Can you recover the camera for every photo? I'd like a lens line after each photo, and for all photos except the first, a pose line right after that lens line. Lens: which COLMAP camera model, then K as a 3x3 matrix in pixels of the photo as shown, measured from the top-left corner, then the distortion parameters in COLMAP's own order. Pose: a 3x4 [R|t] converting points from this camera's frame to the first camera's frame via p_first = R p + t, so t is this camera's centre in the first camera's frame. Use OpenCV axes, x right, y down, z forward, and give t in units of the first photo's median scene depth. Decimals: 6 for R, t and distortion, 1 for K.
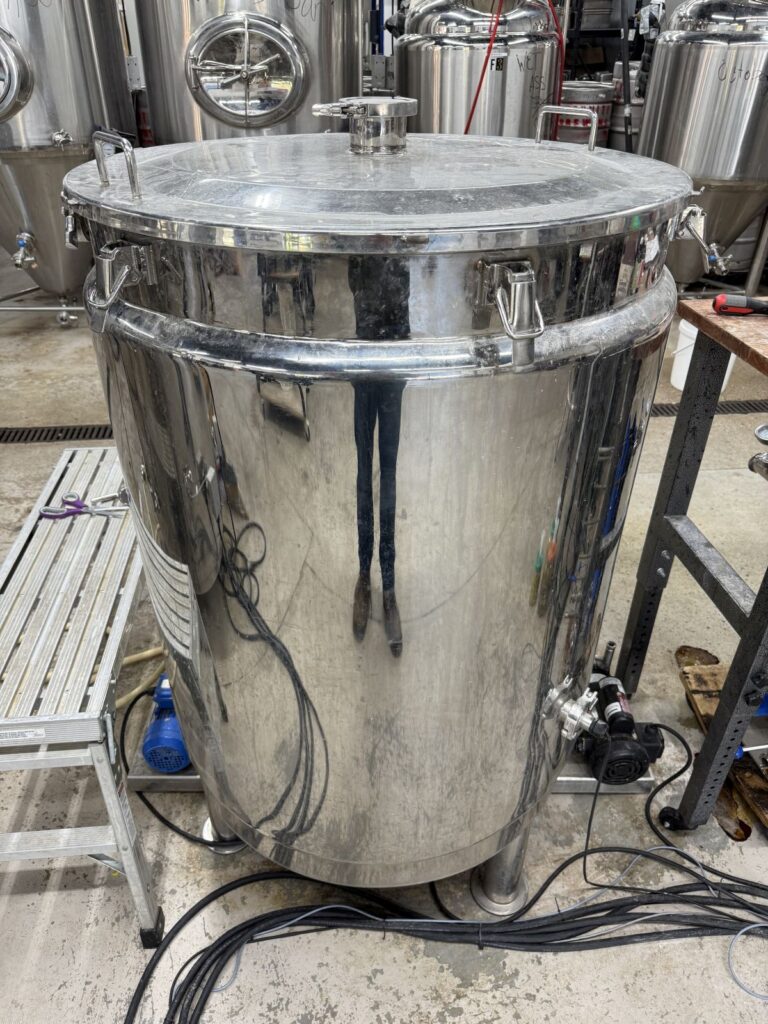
lens RADIAL K [[734.7, 0, 386.1], [0, 734.7, 513.8], [0, 0, 1]] dist [-0.007130, -0.002422]
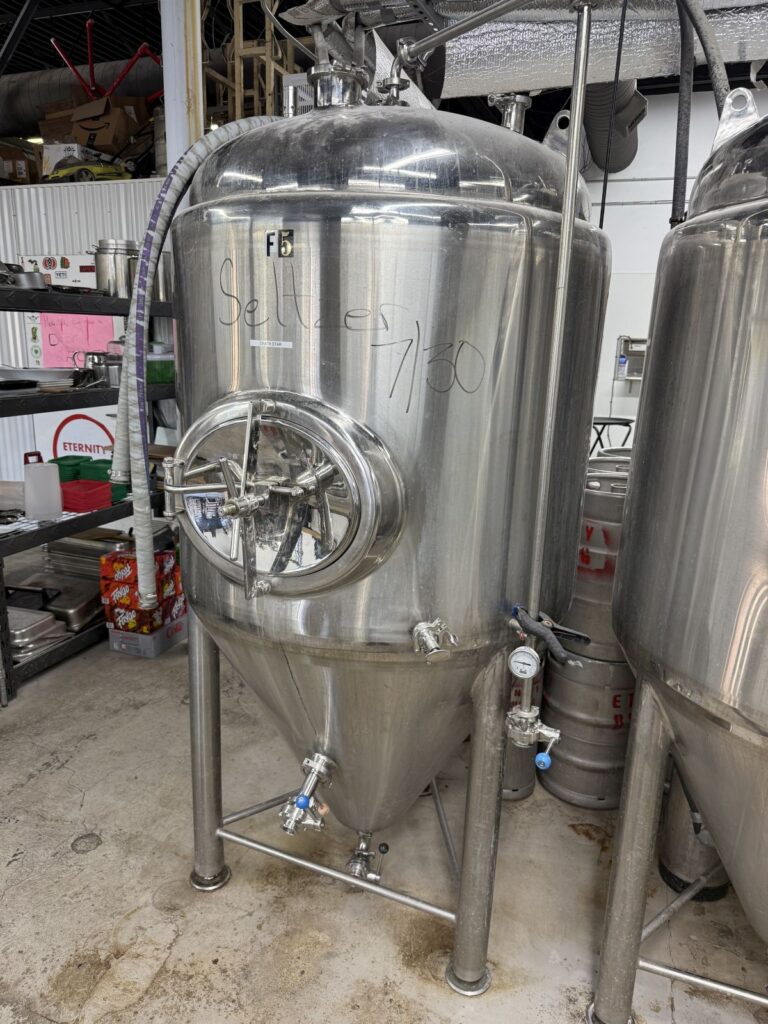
lens RADIAL K [[734.7, 0, 386.6], [0, 734.7, 516.0], [0, 0, 1]] dist [-0.007130, -0.002422]
pose [[0.907033, 0.135490, -0.398665, -0.301035], [-0.250244, 0.934917, -0.251610, -0.467894], [0.338628, 0.327982, 0.881906, 0.567438]]
